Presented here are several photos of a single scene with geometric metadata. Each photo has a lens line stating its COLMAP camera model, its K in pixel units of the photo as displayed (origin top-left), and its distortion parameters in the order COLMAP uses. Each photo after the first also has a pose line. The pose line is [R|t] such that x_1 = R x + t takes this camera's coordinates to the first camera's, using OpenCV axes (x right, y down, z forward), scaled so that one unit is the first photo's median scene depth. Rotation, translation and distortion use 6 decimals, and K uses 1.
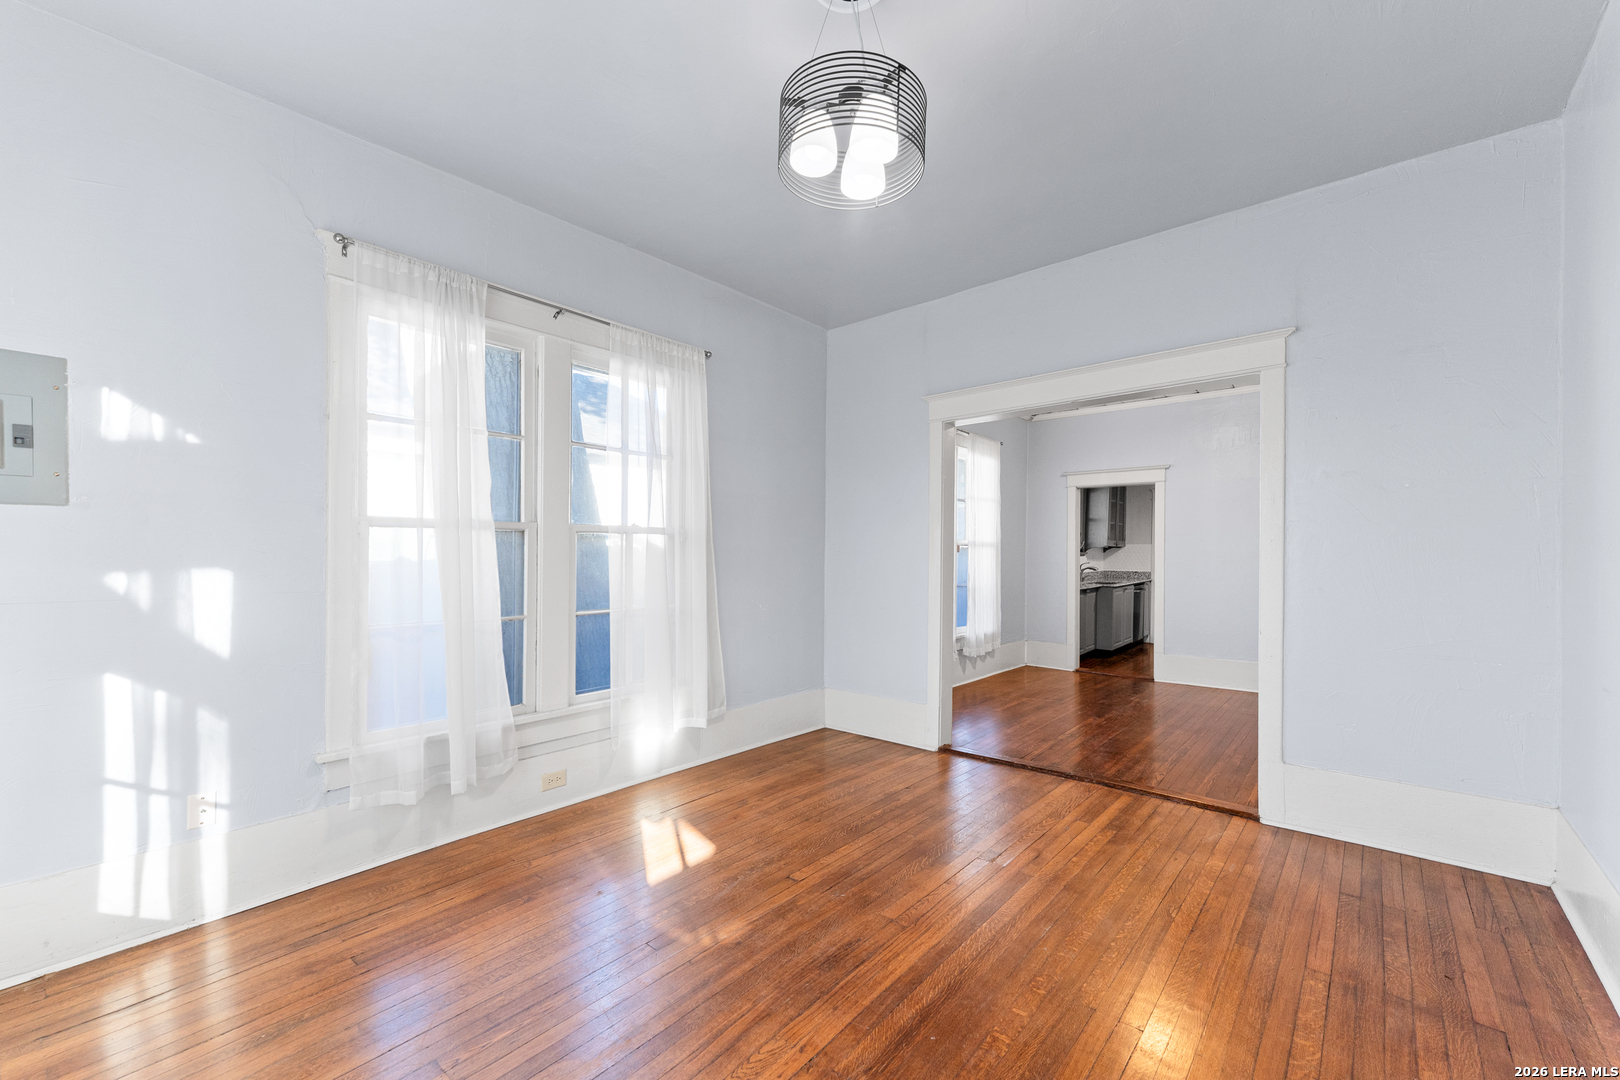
lens RADIAL K [[657.2, 0, 799.9], [0, 657.2, 563.1], [0, 0, 1]] dist [0.003445, -0.000346]
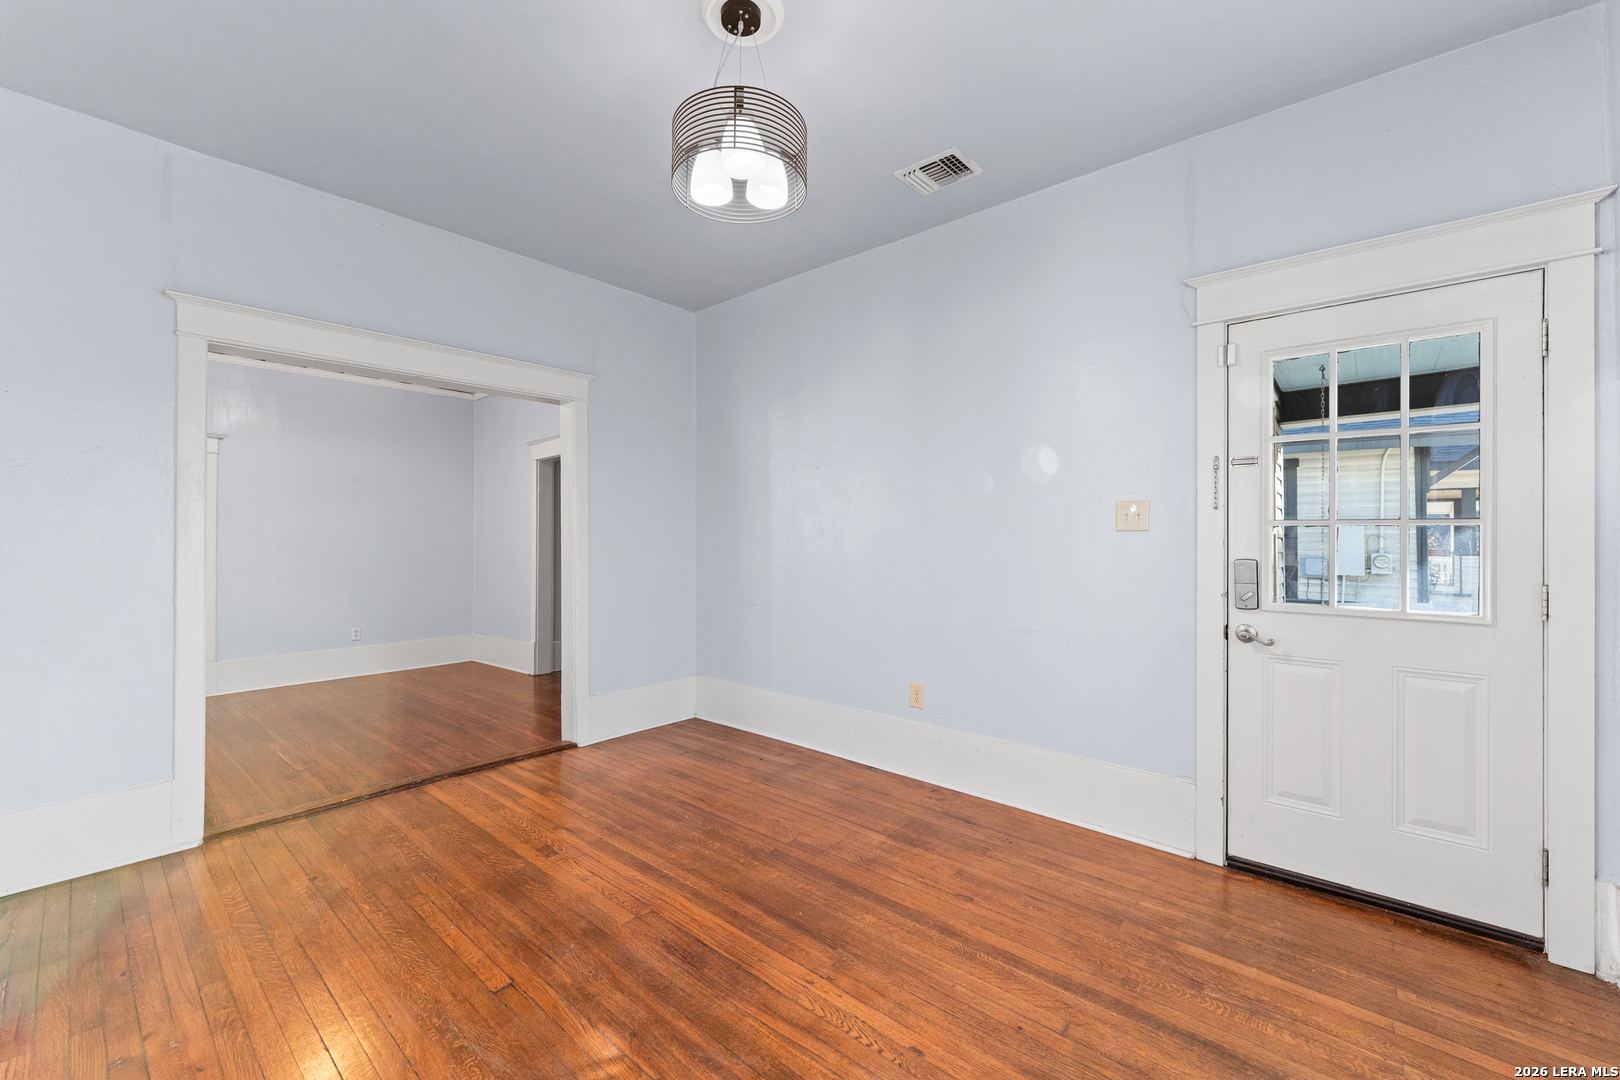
lens RADIAL K [[657.2, 0, 817.3], [0, 657.2, 542.0], [0, 0, 1]] dist [0.003445, -0.000346]
pose [[-0.002082, -0.002188, 0.999995, -0.770918], [0.013941, 0.999900, 0.002217, -0.009557], [-0.999901, 0.013946, -0.002051, 0.675841]]
